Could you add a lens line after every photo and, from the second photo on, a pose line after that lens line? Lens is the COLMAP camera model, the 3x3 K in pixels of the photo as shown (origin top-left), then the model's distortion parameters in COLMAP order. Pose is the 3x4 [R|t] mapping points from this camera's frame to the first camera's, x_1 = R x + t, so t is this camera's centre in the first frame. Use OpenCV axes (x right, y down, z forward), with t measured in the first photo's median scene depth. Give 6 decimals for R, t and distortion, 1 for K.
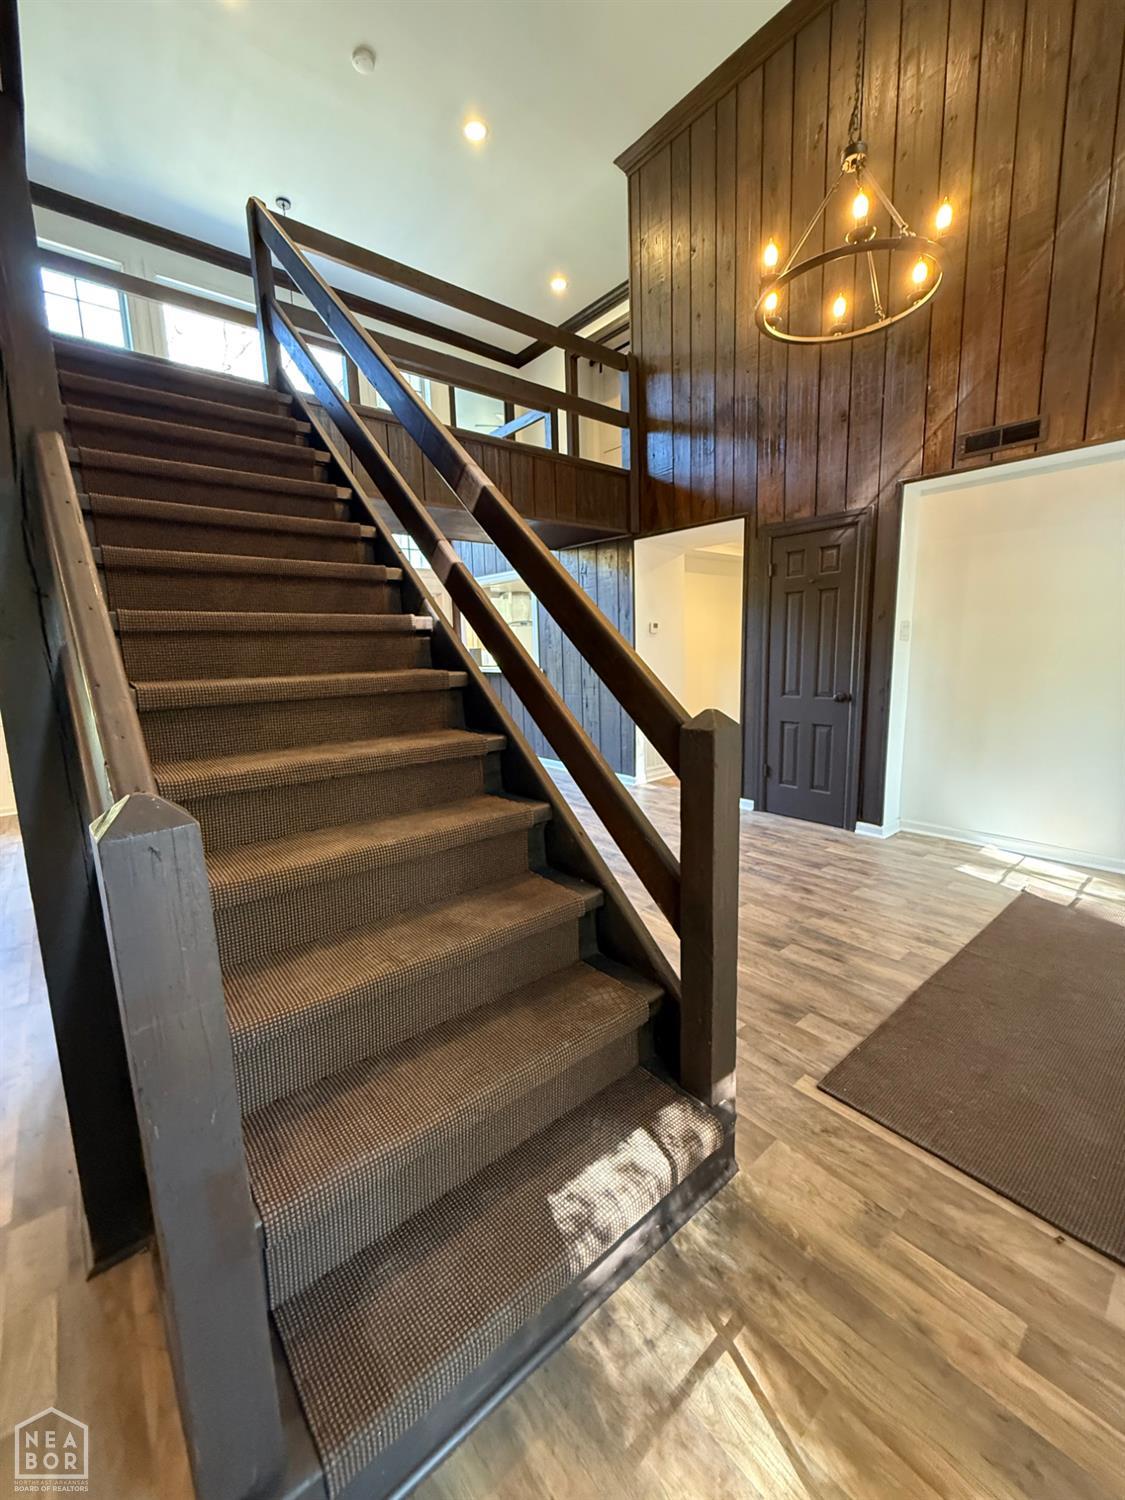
lens RADIAL K [[598.9, 0, 563.4], [0, 598.9, 737.5], [0, 0, 1]] dist [-0.000429, 0.000209]
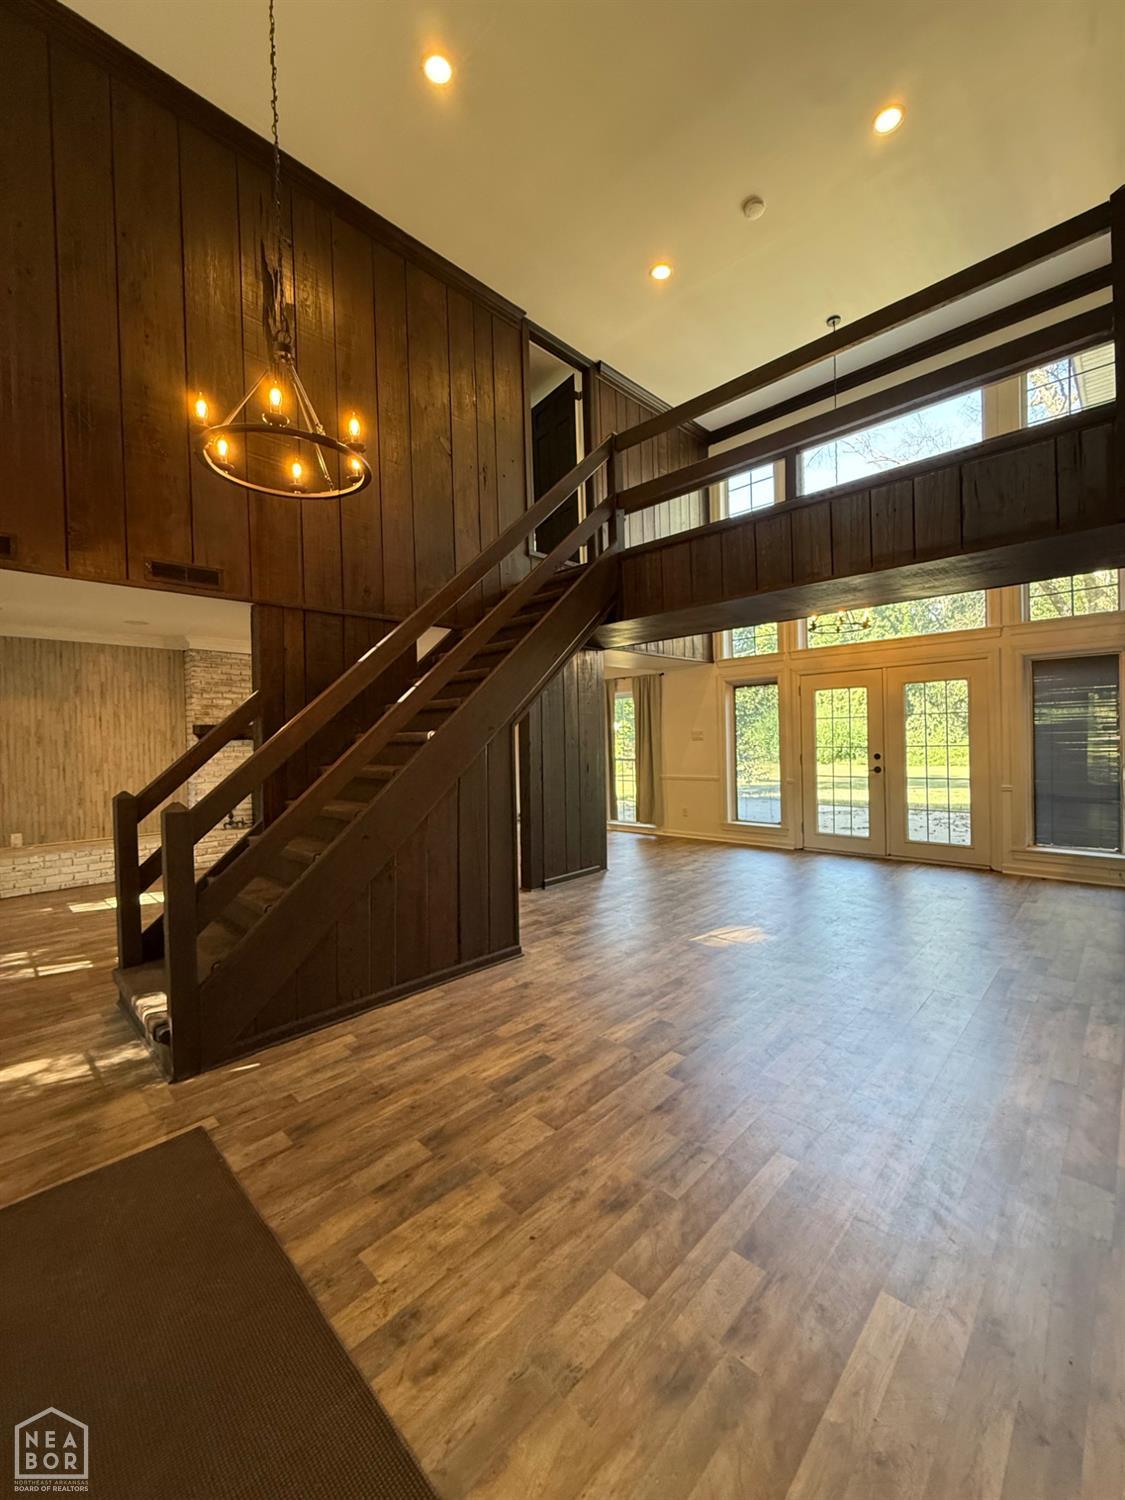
lens RADIAL K [[598.9, 0, 565.4], [0, 598.9, 742.5], [0, 0, 1]] dist [-0.000429, 0.000209]
pose [[0.102042, 0.035357, -0.994152, 1.142497], [-0.127508, 0.991590, 0.022178, -0.221140], [0.986574, 0.124499, 0.105692, 1.014373]]
